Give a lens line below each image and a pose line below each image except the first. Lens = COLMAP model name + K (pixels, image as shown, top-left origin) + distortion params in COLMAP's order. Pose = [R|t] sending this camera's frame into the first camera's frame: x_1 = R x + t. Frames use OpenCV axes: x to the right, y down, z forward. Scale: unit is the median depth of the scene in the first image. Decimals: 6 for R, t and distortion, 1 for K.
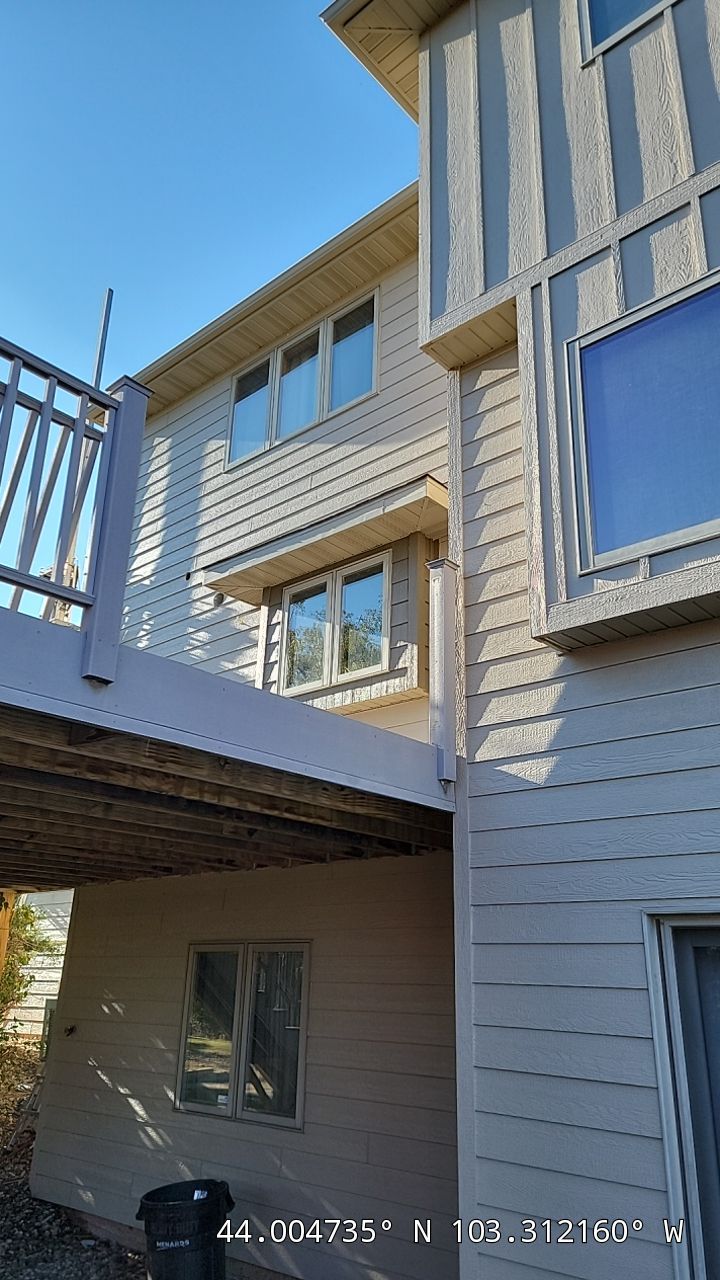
lens RADIAL K [[905.4, 0, 329.1], [0, 905.4, 635.2], [0, 0, 1]] dist [0.068746, -0.002365]
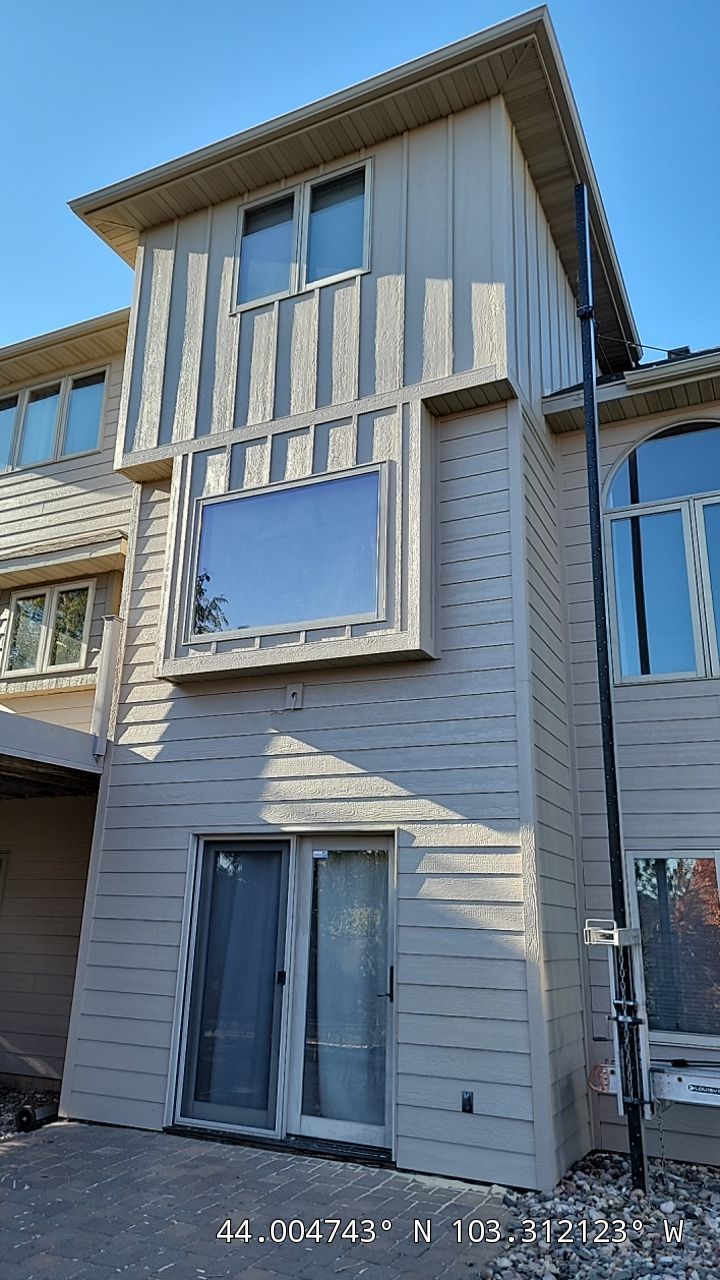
lens RADIAL K [[905.4, 0, 329.1], [0, 905.4, 635.2], [0, 0, 1]] dist [0.068746, -0.002365]
pose [[0.959234, 0.083831, 0.269894, 0.060641], [-0.103006, 0.993008, 0.057658, -0.180448], [-0.263173, -0.083108, 0.961162, -0.633935]]
